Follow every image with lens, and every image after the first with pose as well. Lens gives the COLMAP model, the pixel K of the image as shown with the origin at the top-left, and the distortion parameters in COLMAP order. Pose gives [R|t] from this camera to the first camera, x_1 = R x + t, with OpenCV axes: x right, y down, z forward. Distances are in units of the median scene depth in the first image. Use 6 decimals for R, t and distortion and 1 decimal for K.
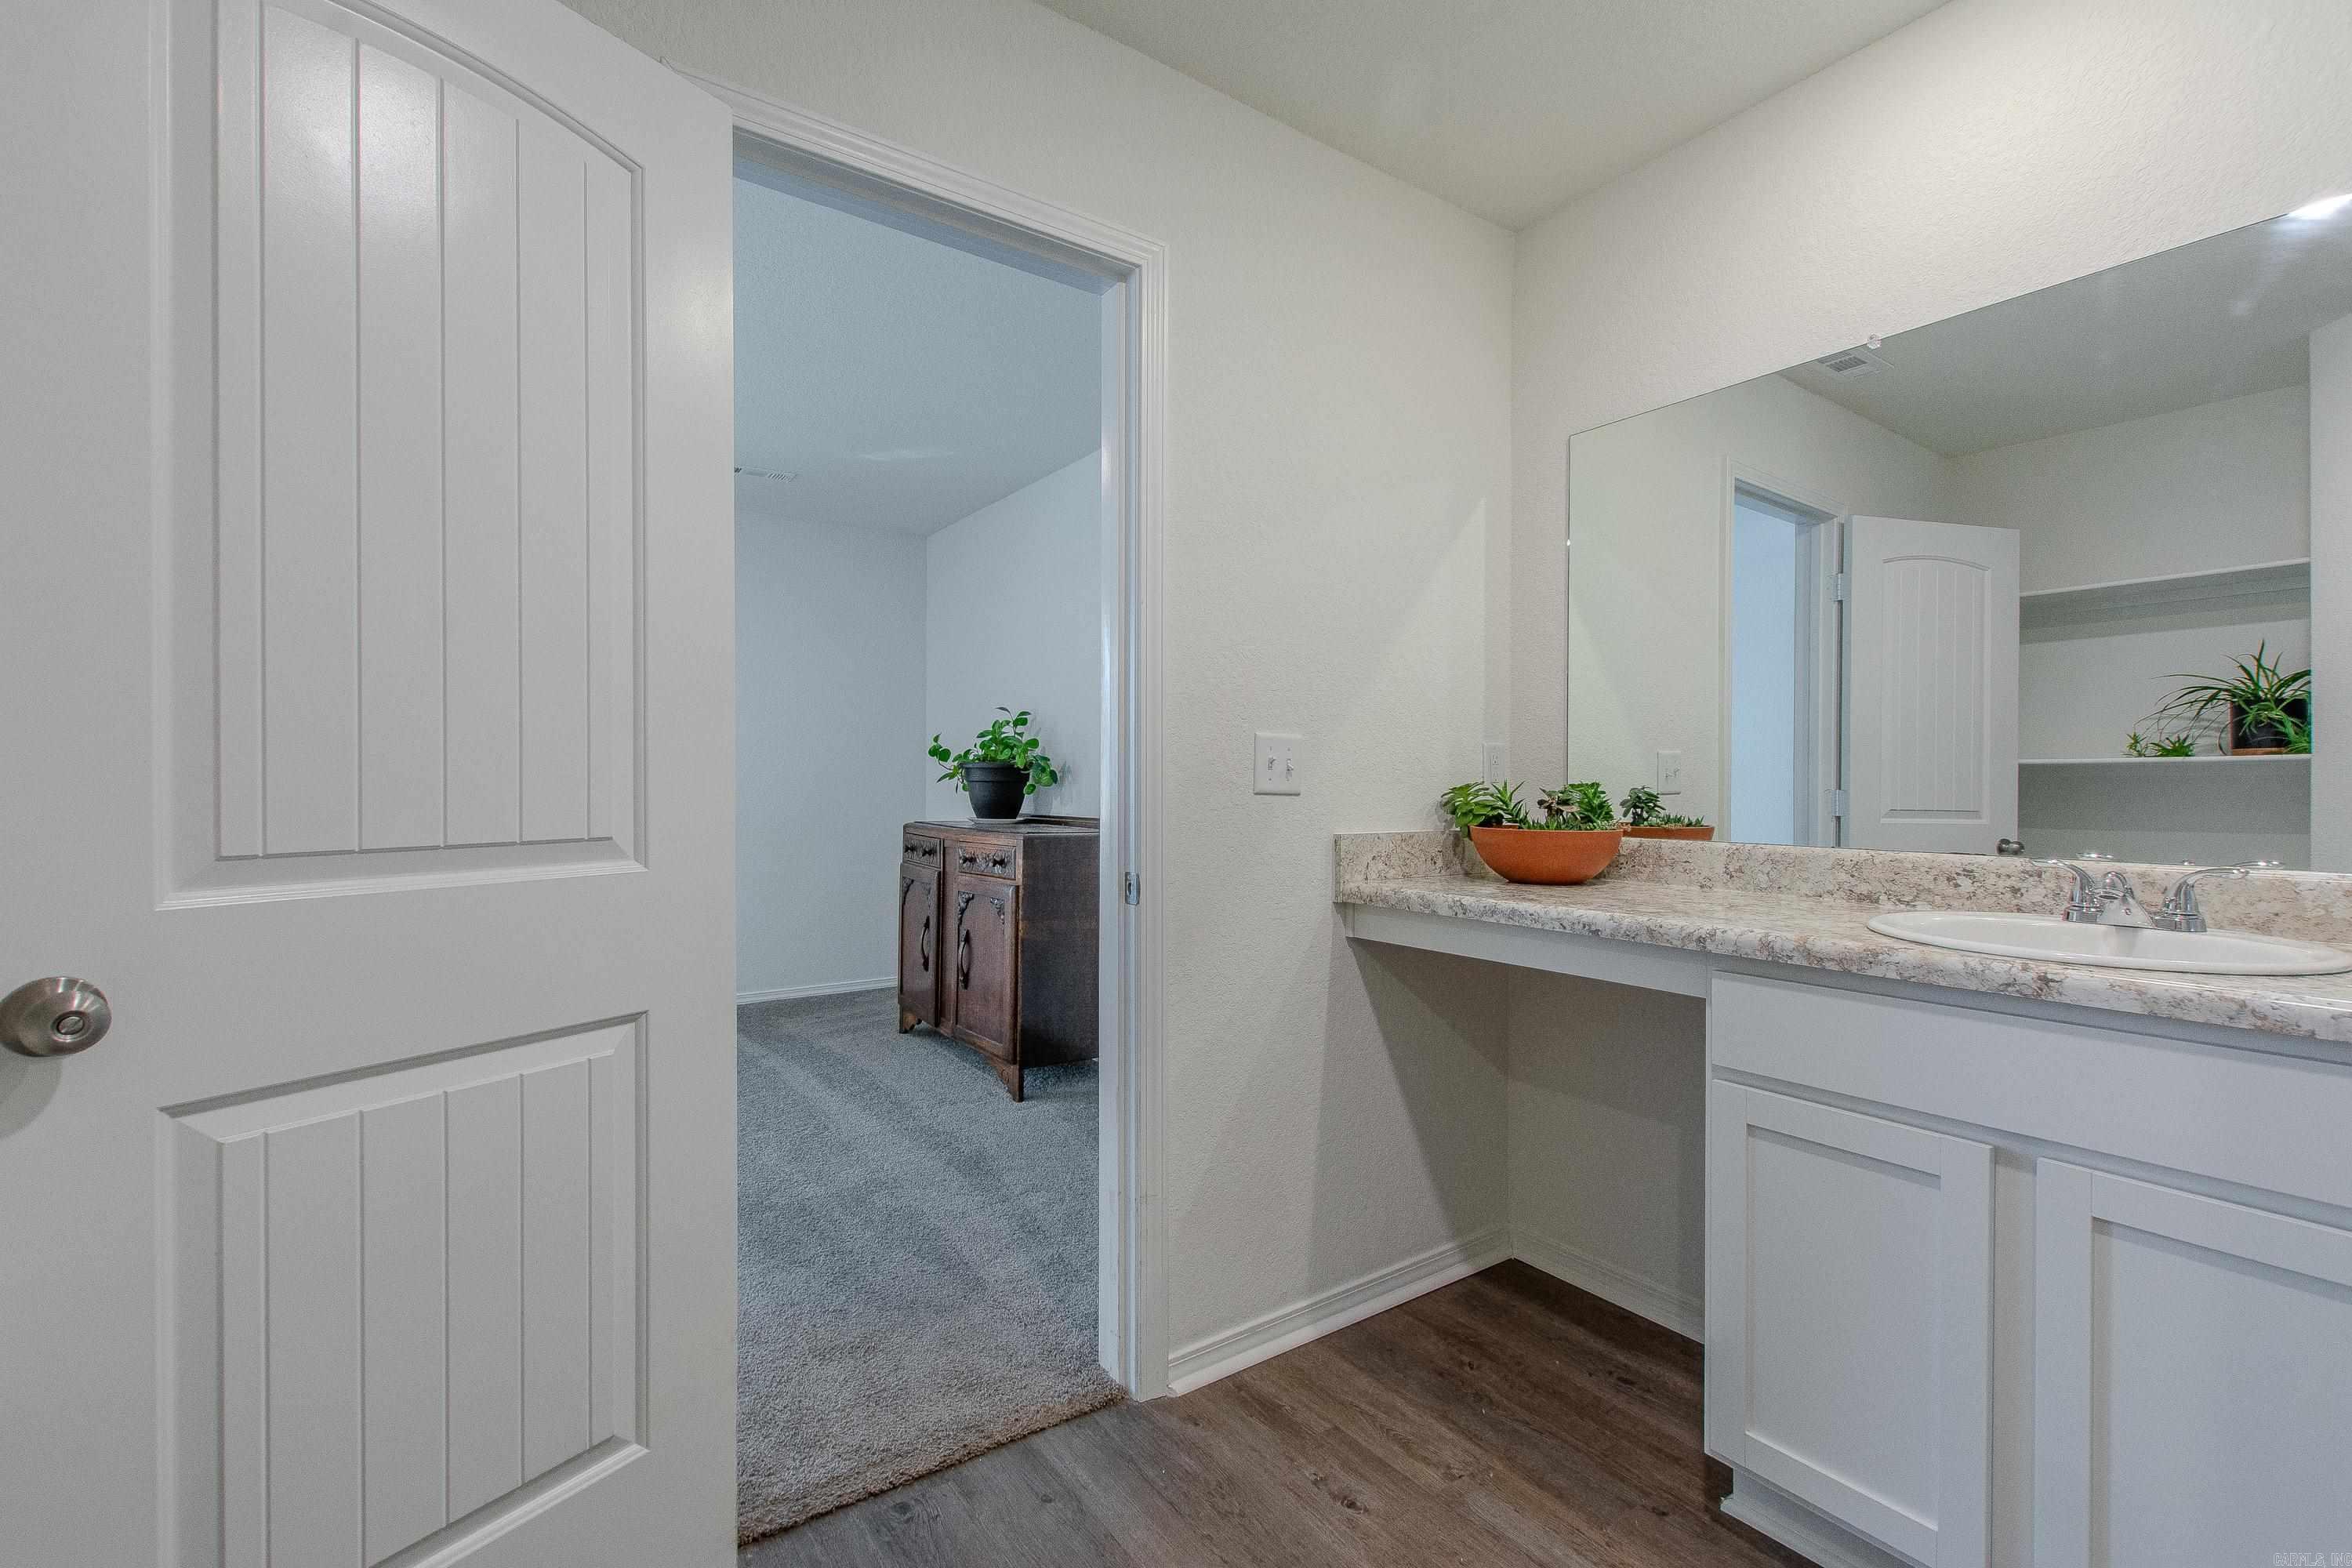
lens RADIAL K [[1027.8, 0, 1178.5], [0, 1027.8, 781.3], [0, 0, 1]] dist [0.001135, -0.000260]
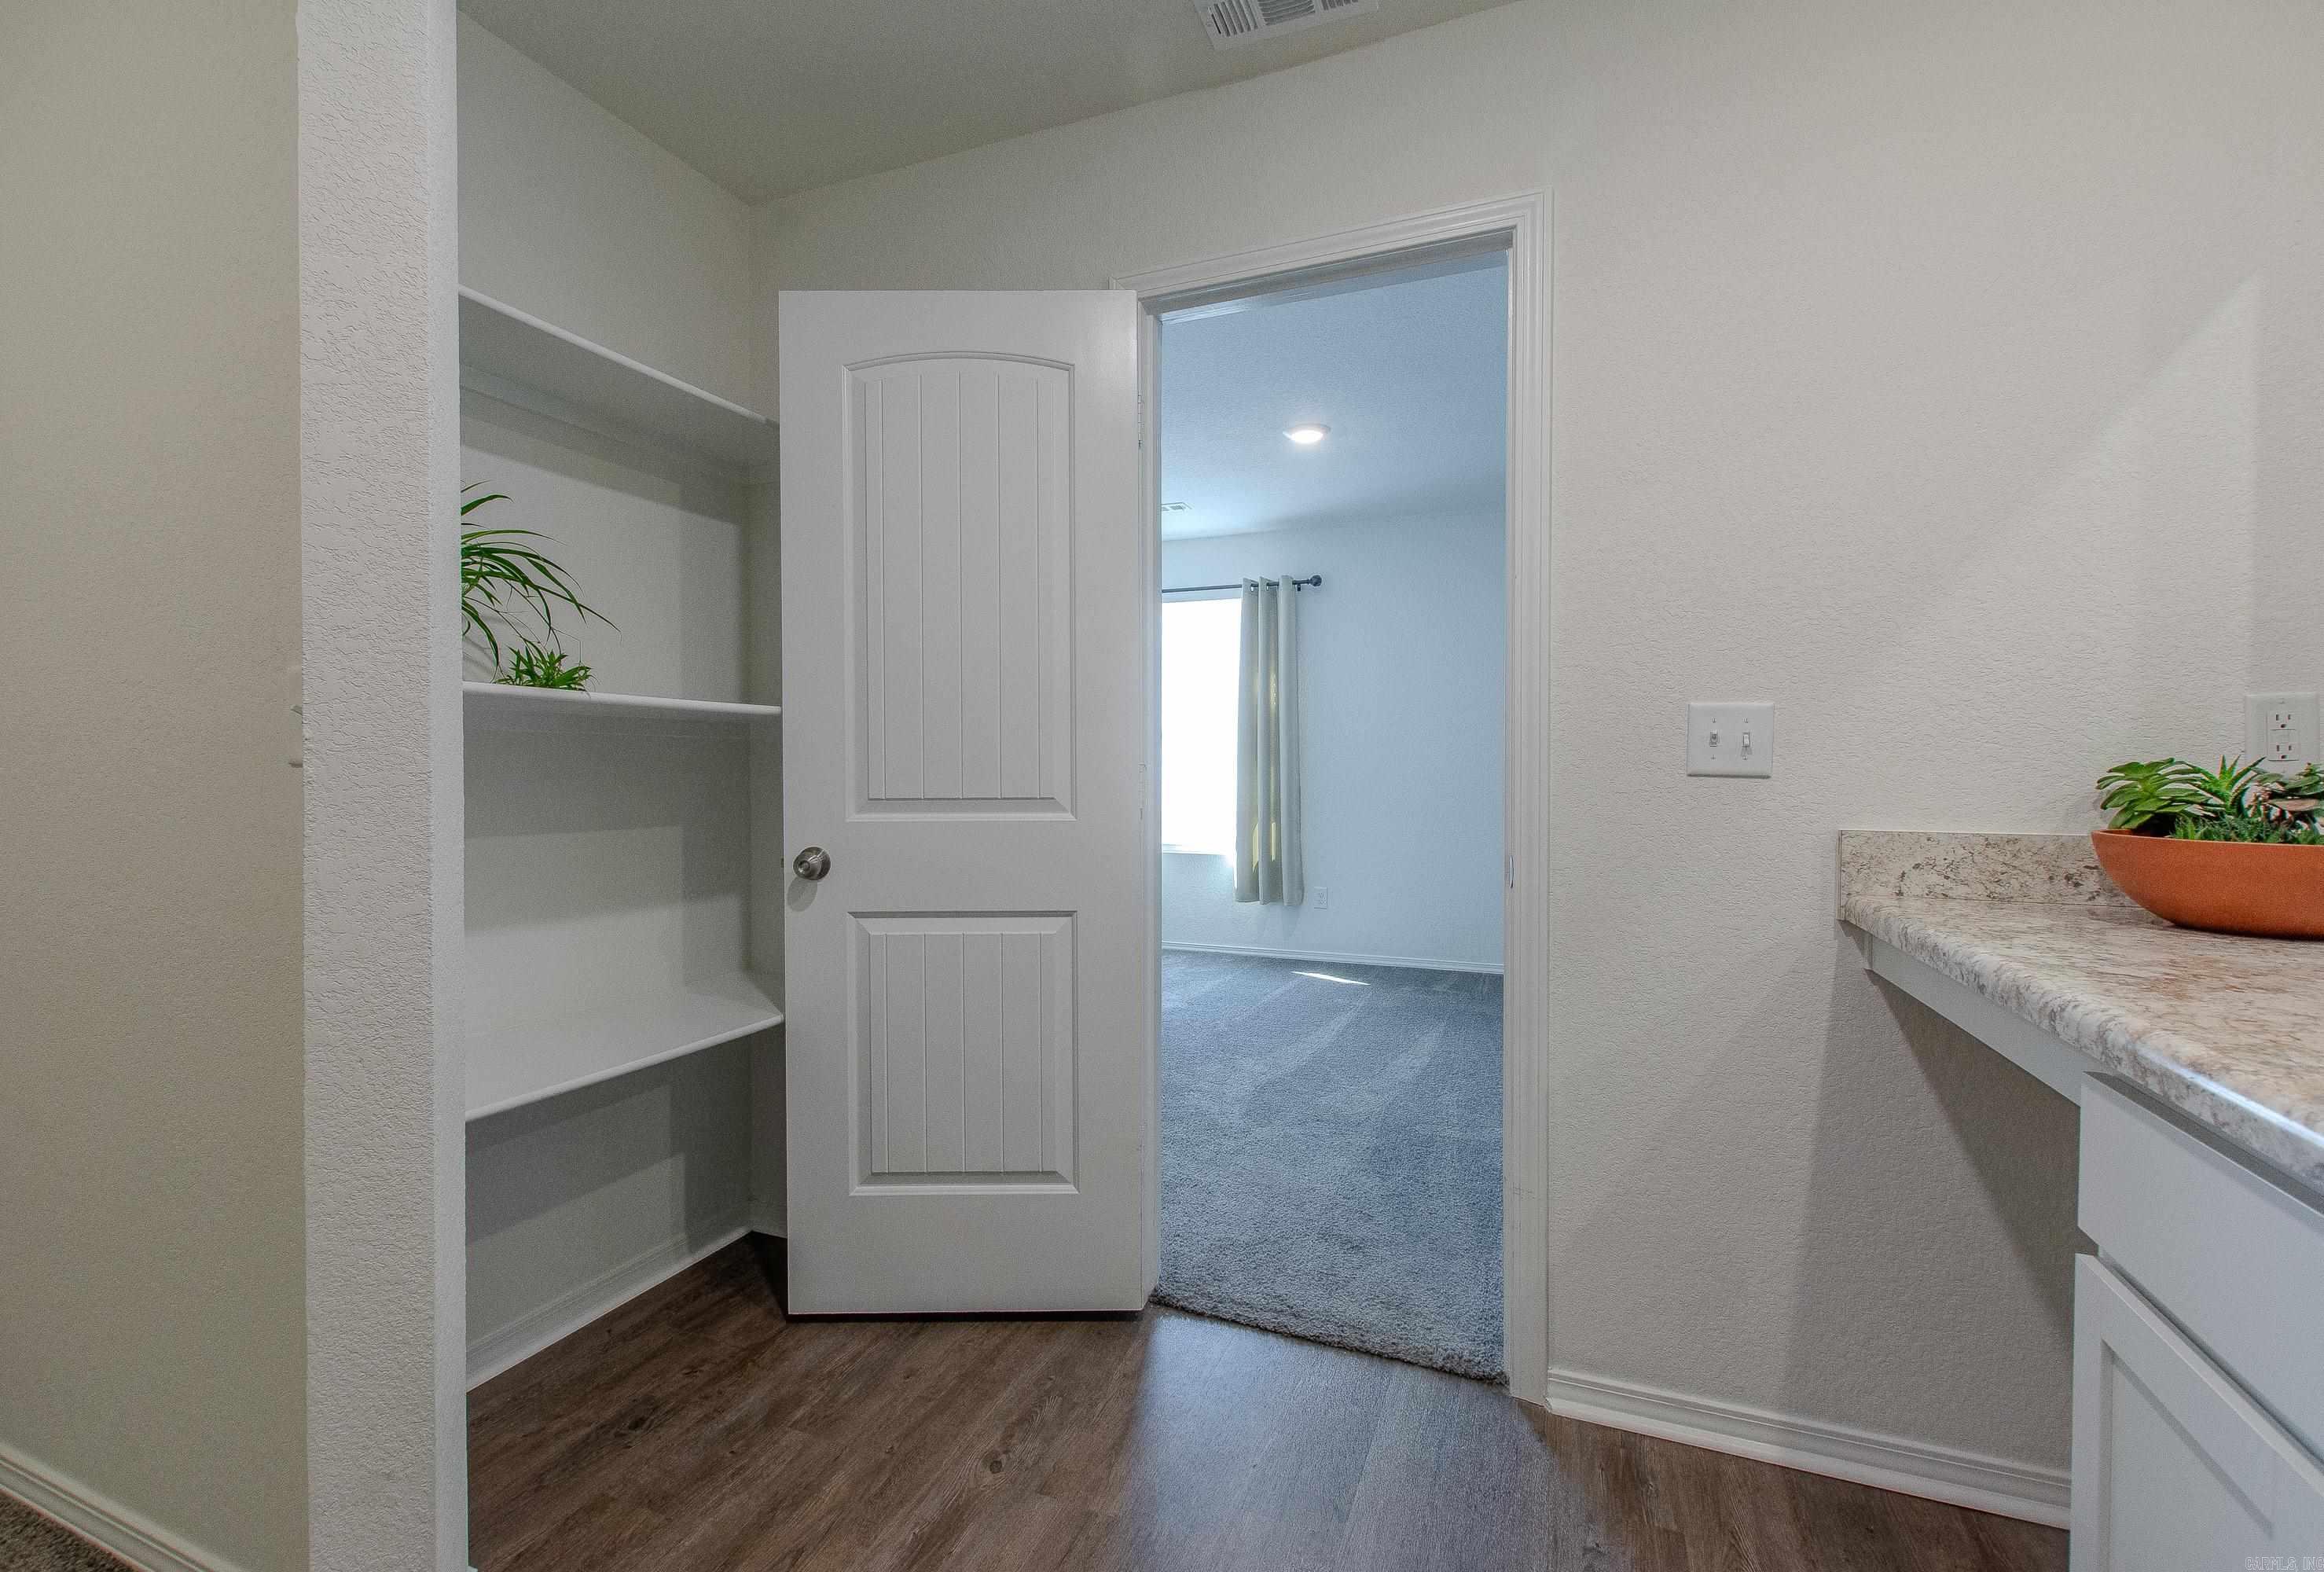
lens RADIAL K [[1052.9, 0, 1162.0], [0, 1052.9, 786.0], [0, 0, 1]] dist [0.017034, -0.000034]
pose [[0.533302, 0.012509, -0.845833, 0.547510], [0.000789, 0.999883, 0.015285, 0.006698], [0.845925, -0.008819, 0.533229, 0.159553]]
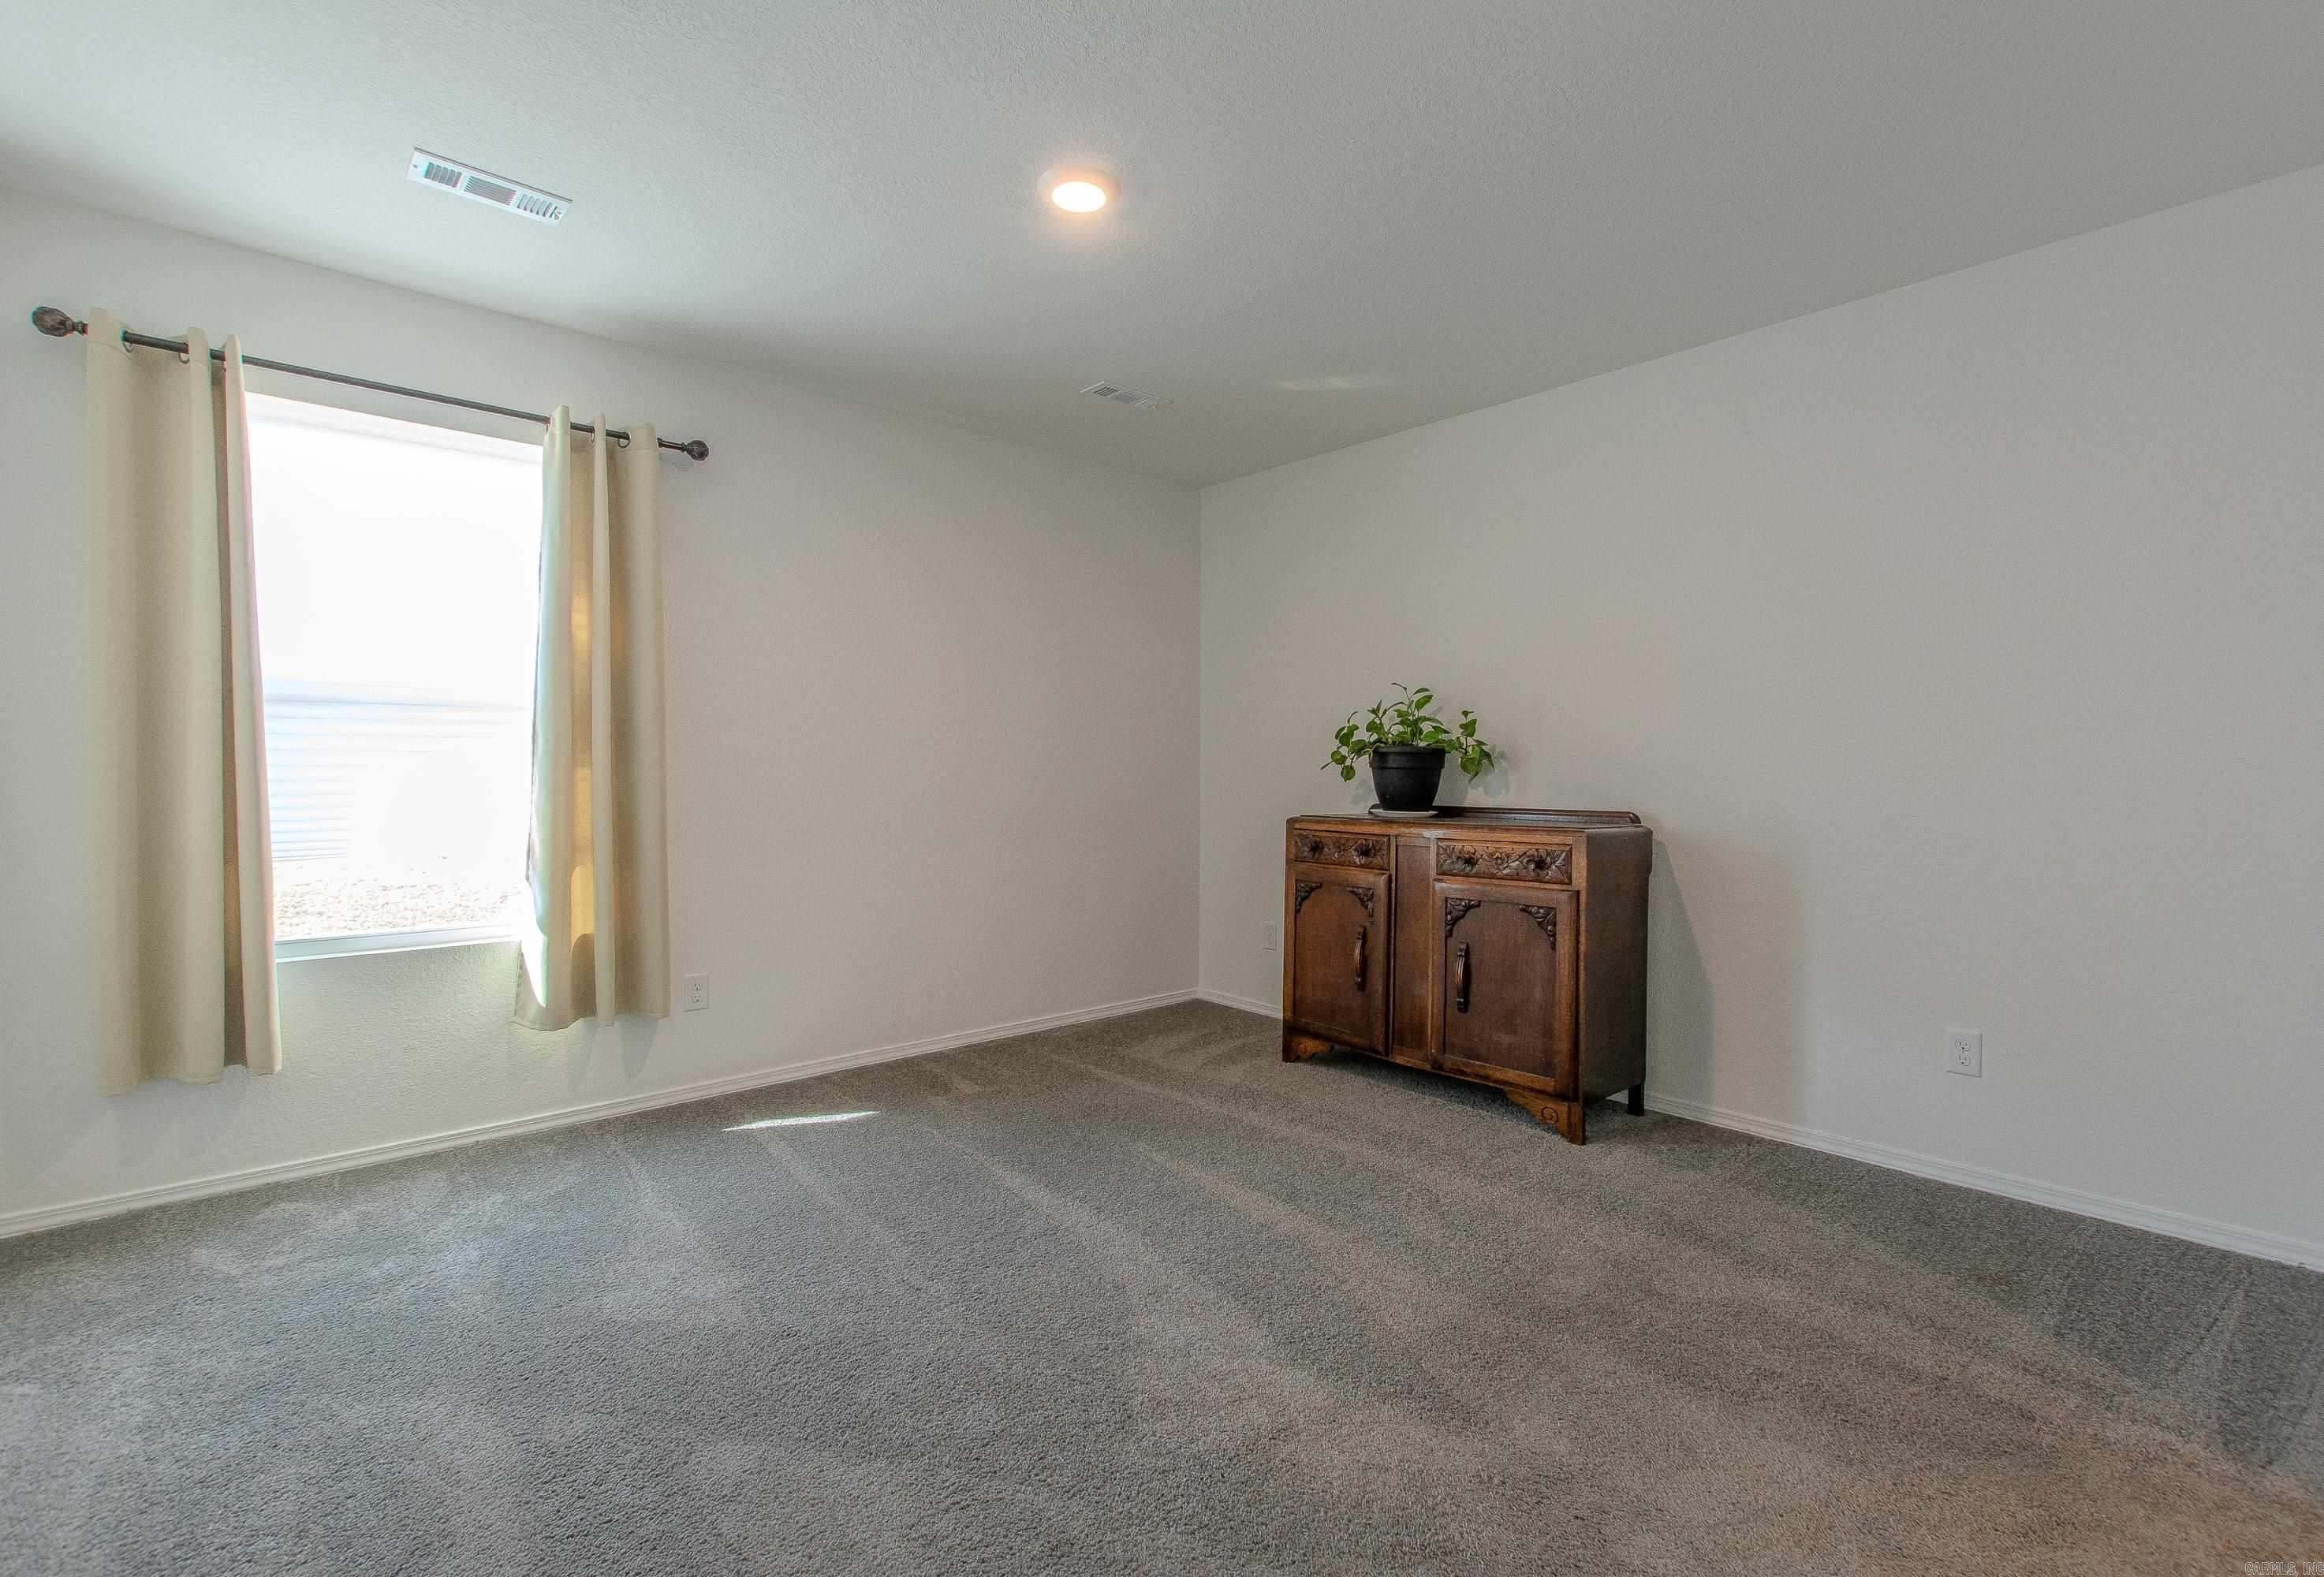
lens RADIAL K [[1052.8, 0, 1162.0], [0, 1052.8, 788.5], [0, 0, 1]] dist [0.017034, -0.000034]
pose [[0.995330, -0.007123, 0.096271, -0.985706], [0.005584, 0.999853, 0.016241, 0.002697], [-0.096373, -0.015627, 0.995223, 0.288922]]
